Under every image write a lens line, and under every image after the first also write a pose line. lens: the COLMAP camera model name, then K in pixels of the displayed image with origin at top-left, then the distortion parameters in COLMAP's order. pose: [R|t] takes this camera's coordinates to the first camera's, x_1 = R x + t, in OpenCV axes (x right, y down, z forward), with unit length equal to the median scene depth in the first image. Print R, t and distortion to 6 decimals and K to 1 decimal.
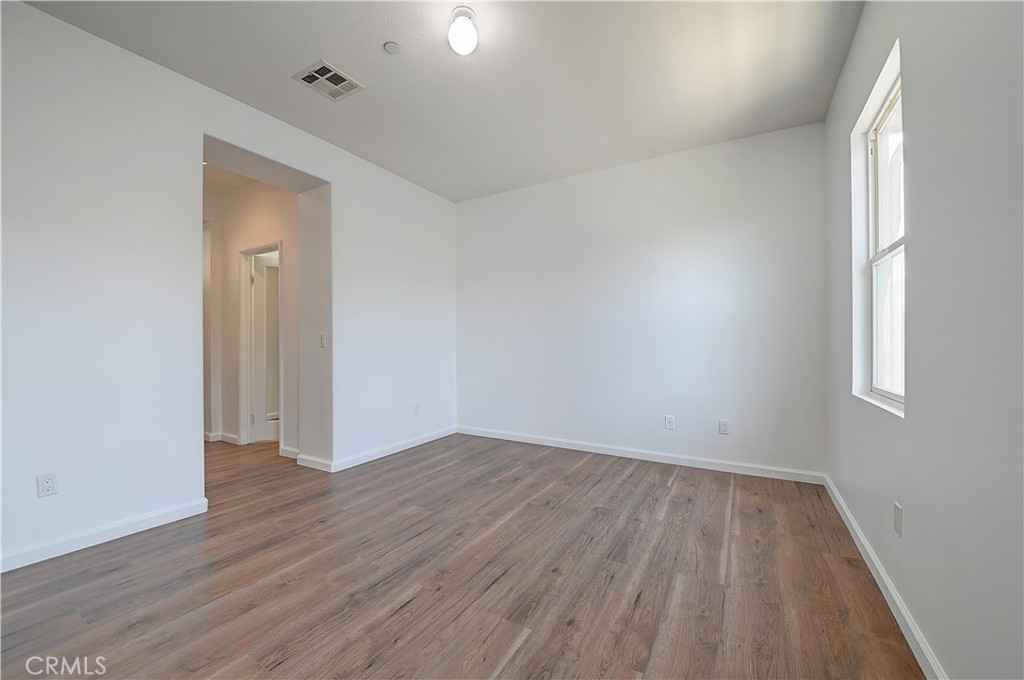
lens RADIAL K [[411.0, 0, 511.7], [0, 411.0, 343.9], [0, 0, 1]] dist [0.030982, -0.029052]
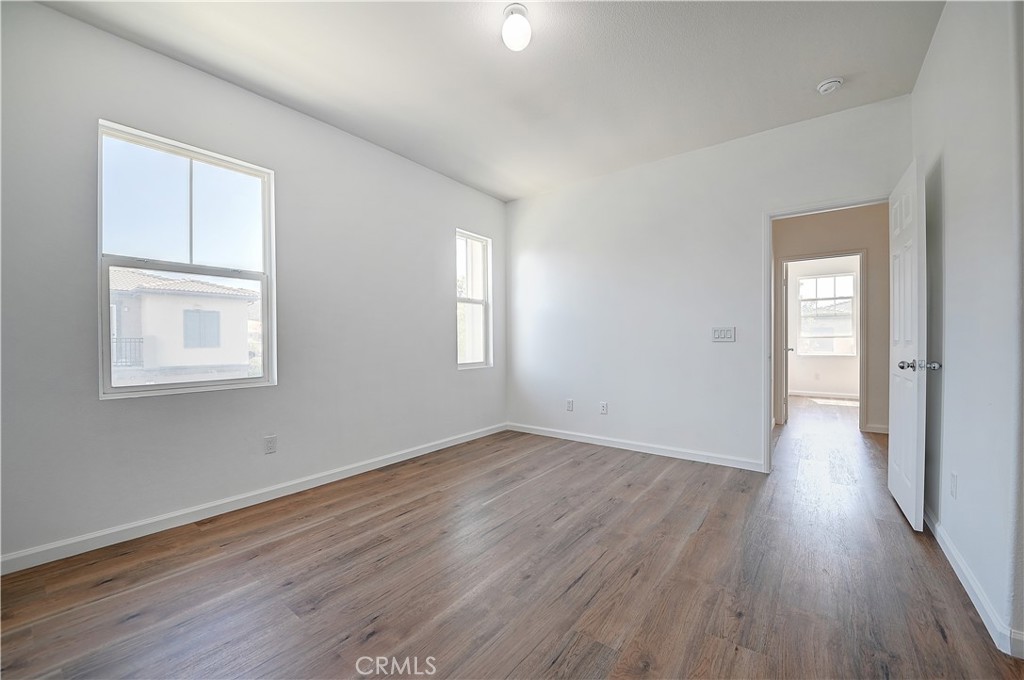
lens RADIAL K [[411.0, 0, 511.7], [0, 411.0, 343.9], [0, 0, 1]] dist [0.030982, -0.029052]
pose [[-0.992432, 0.008508, 0.122498, -0.238277], [0.009307, 0.999939, 0.005948, -0.000765], [-0.122440, 0.007043, -0.992451, 2.146059]]
